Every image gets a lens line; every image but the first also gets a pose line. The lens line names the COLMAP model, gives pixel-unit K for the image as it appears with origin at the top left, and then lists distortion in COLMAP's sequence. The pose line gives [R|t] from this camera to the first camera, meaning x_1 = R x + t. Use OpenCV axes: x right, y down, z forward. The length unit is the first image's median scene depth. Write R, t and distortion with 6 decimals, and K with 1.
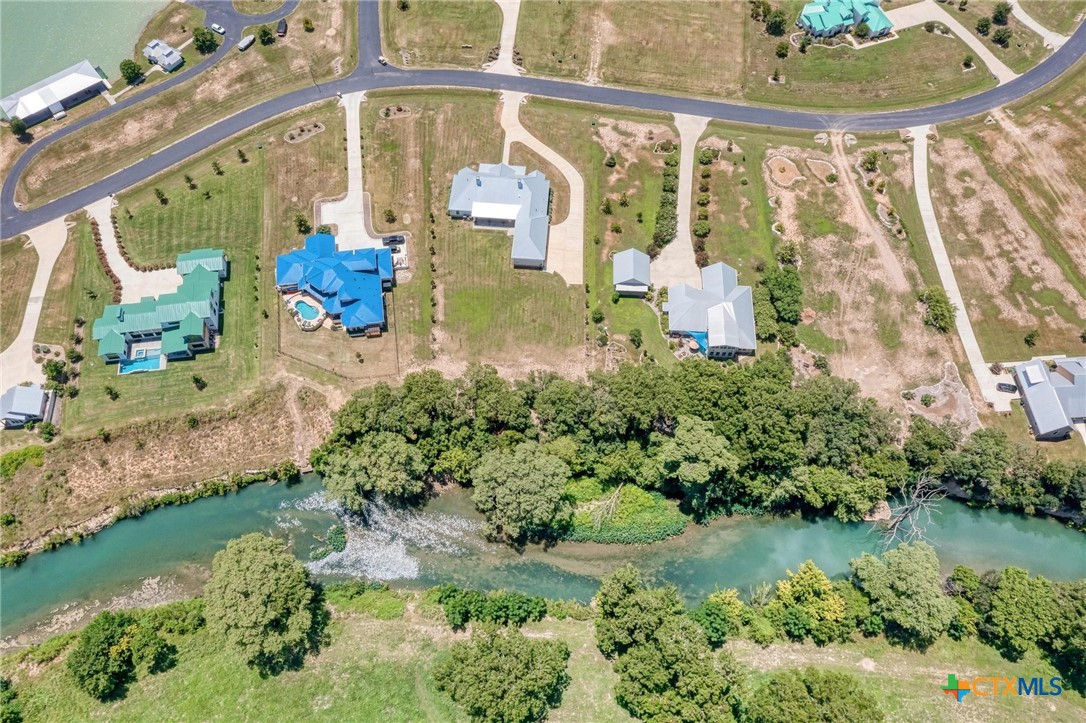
lens RADIAL K [[858.9, 0, 540.1], [0, 858.9, 357.1], [0, 0, 1]] dist [-0.009730, -0.004727]
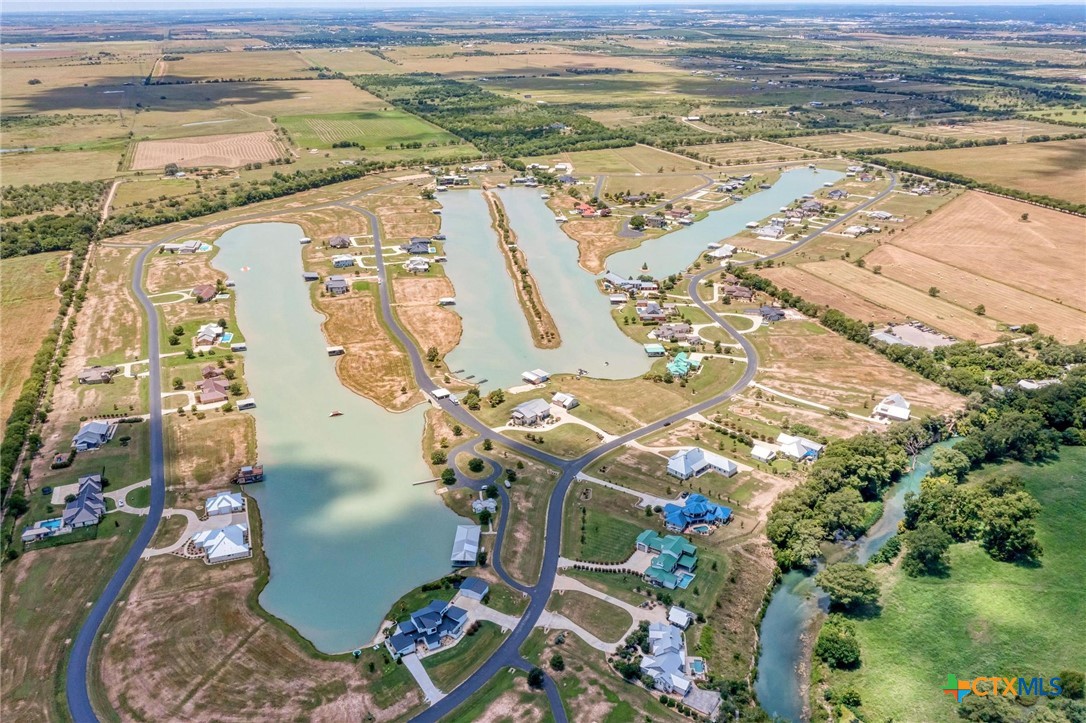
lens RADIAL K [[858.9, 0, 543.9], [0, 858.9, 359.9], [0, 0, 1]] dist [-0.009730, -0.004727]
pose [[0.655465, -0.305154, 0.690830, -1.676762], [0.661532, 0.673275, -0.330267, 0.089975], [-0.364336, 0.673485, 0.643178, -0.336405]]
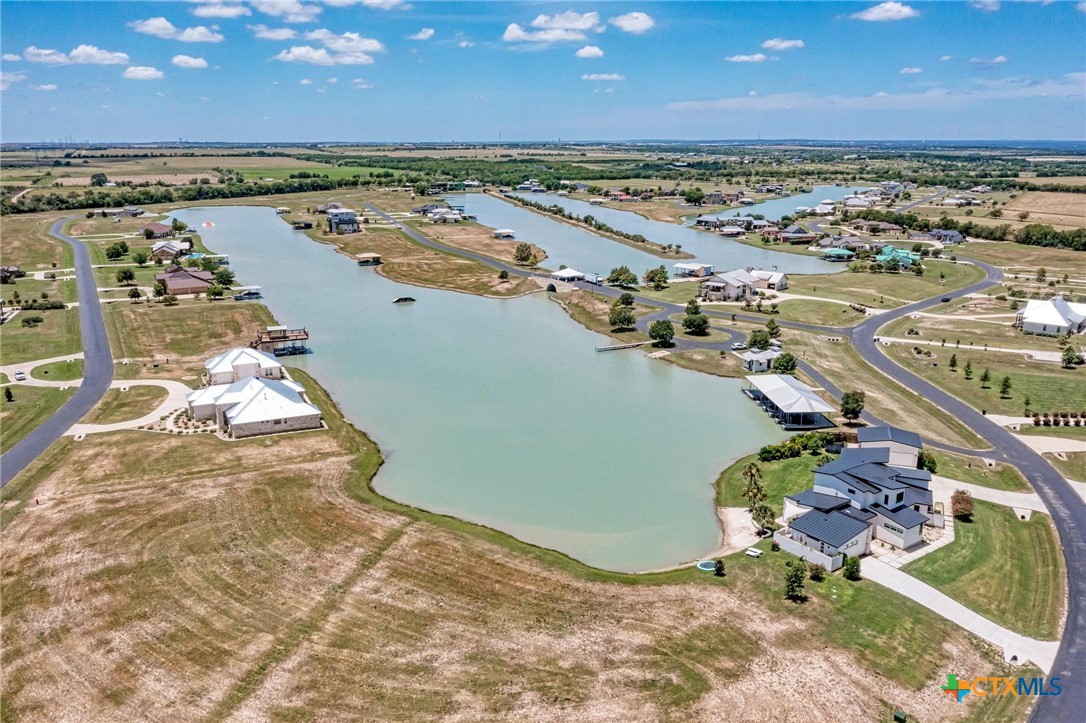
lens RADIAL K [[858.9, 0, 540.0], [0, 858.9, 359.6], [0, 0, 1]] dist [-0.009730, -0.004727]
pose [[0.585154, -0.210624, 0.783092, -1.455219], [0.708672, 0.602229, -0.367566, -0.237420], [-0.394182, 0.770038, 0.501660, 0.787146]]
